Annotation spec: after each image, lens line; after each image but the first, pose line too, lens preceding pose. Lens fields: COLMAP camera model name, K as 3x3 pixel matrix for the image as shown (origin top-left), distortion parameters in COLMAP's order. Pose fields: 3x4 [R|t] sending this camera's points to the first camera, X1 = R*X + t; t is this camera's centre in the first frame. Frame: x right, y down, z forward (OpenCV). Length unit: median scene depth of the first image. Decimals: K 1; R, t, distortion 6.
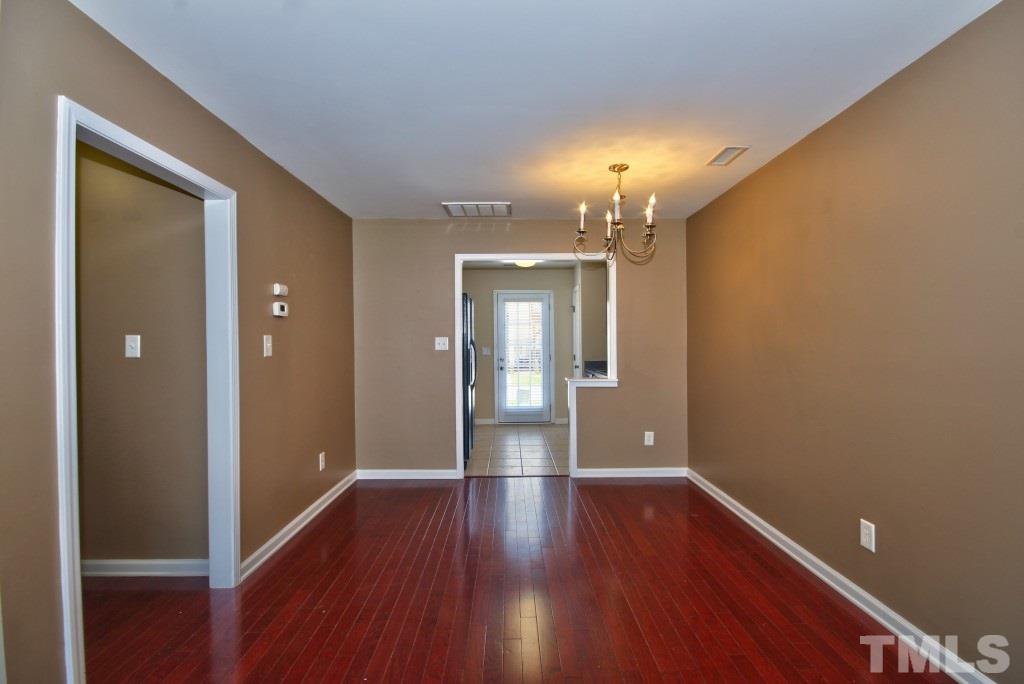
lens RADIAL K [[481.3, 0, 517.6], [0, 481.3, 345.2], [0, 0, 1]] dist [0.000197, -0.001276]
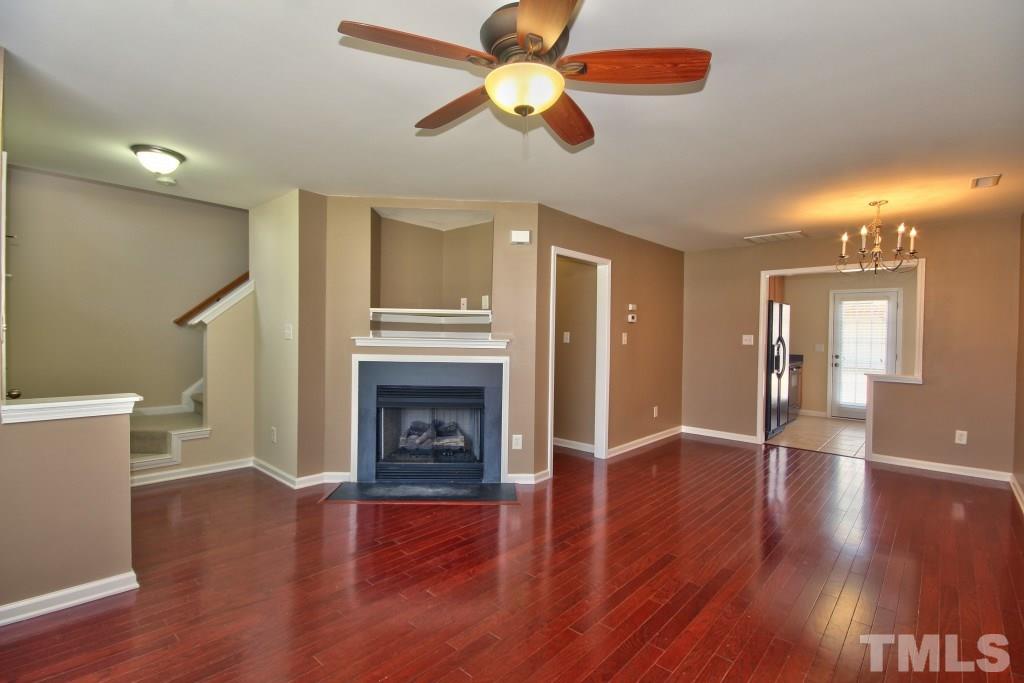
lens RADIAL K [[481.3, 0, 517.6], [0, 481.3, 344.7], [0, 0, 1]] dist [0.000197, -0.001276]
pose [[0.739634, 0.031034, -0.672294, 0.254536], [-0.022730, 0.999518, 0.021132, -0.003467], [0.672625, -0.000348, 0.739983, -0.388662]]
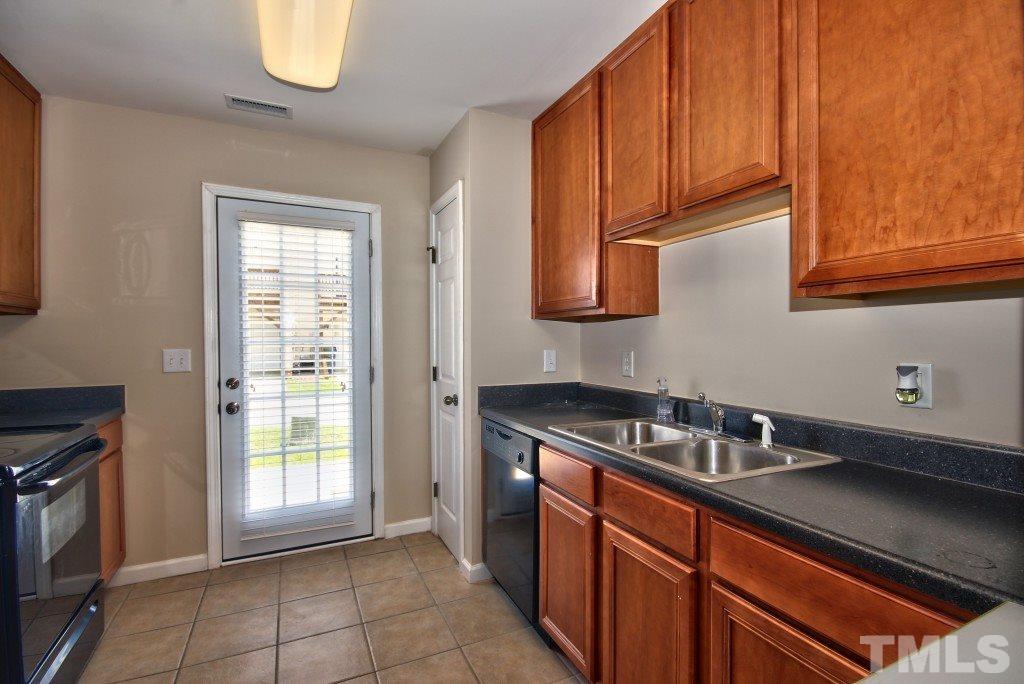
lens RADIAL K [[481.3, 0, 517.6], [0, 481.3, 345.2], [0, 0, 1]] dist [0.000197, -0.001276]
pose [[0.912459, -0.003426, 0.409154, 0.024129], [-0.000961, 0.999944, 0.010515, -0.004287], [-0.409167, -0.009987, 0.912405, 0.957541]]
